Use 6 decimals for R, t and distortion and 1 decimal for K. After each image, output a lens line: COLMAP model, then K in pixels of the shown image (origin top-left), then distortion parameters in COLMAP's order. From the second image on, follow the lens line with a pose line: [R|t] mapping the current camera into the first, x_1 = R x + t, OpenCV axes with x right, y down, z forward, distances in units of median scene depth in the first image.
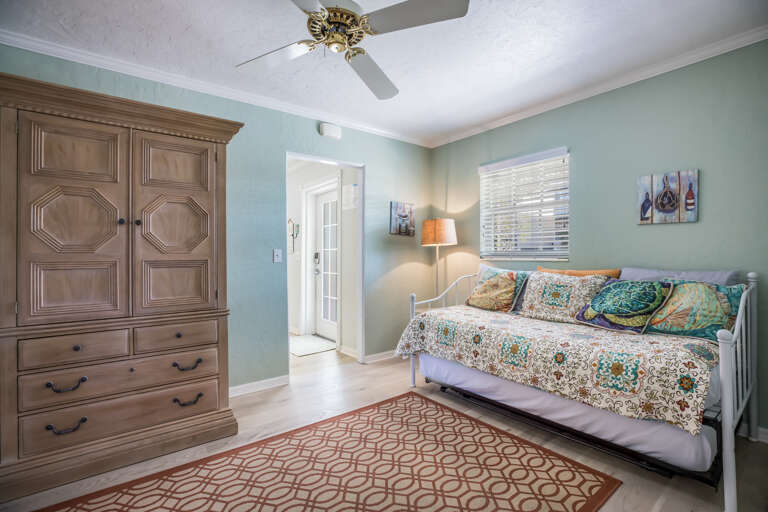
lens RADIAL K [[347.5, 0, 382.0], [0, 347.5, 252.1], [0, 0, 1]] dist [-0.032430, 0.005658]
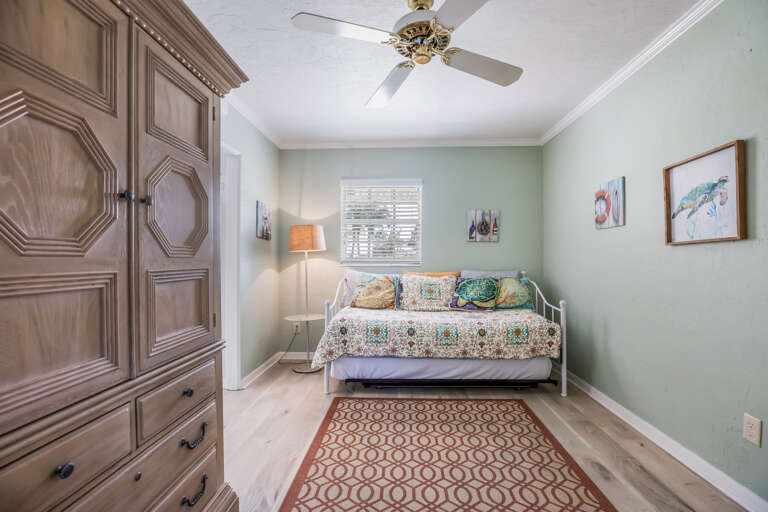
lens RADIAL K [[347.5, 0, 382.0], [0, 347.5, 260.4], [0, 0, 1]] dist [-0.032430, 0.005658]
pose [[0.658477, 0.003427, 0.752593, -0.745179], [-0.009283, 0.999951, 0.003569, 0.001869], [-0.752544, -0.009337, 0.658476, 0.310358]]
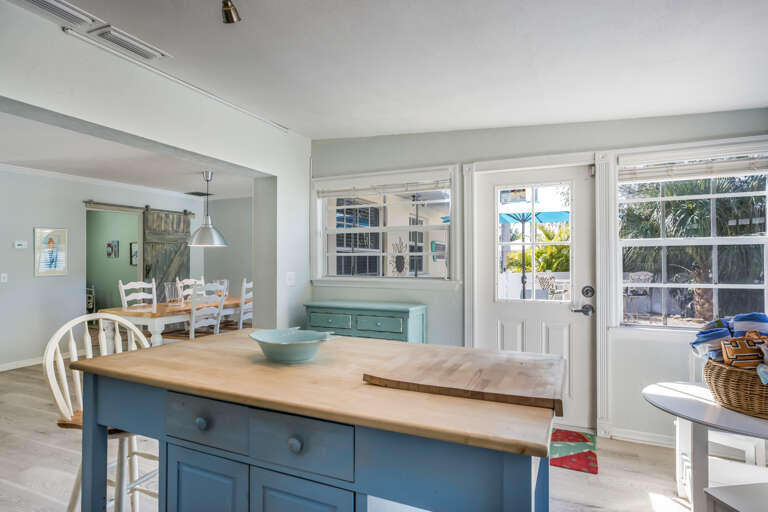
lens RADIAL K [[420.7, 0, 383.7], [0, 420.7, 257.4], [0, 0, 1]] dist [-0.018737, -0.000216]
pose [[-0.456826, 0.013192, 0.889458, -4.042471], [-0.009375, 0.999763, -0.019643, -0.061525], [-0.889507, -0.017312, -0.456594, 0.018967]]
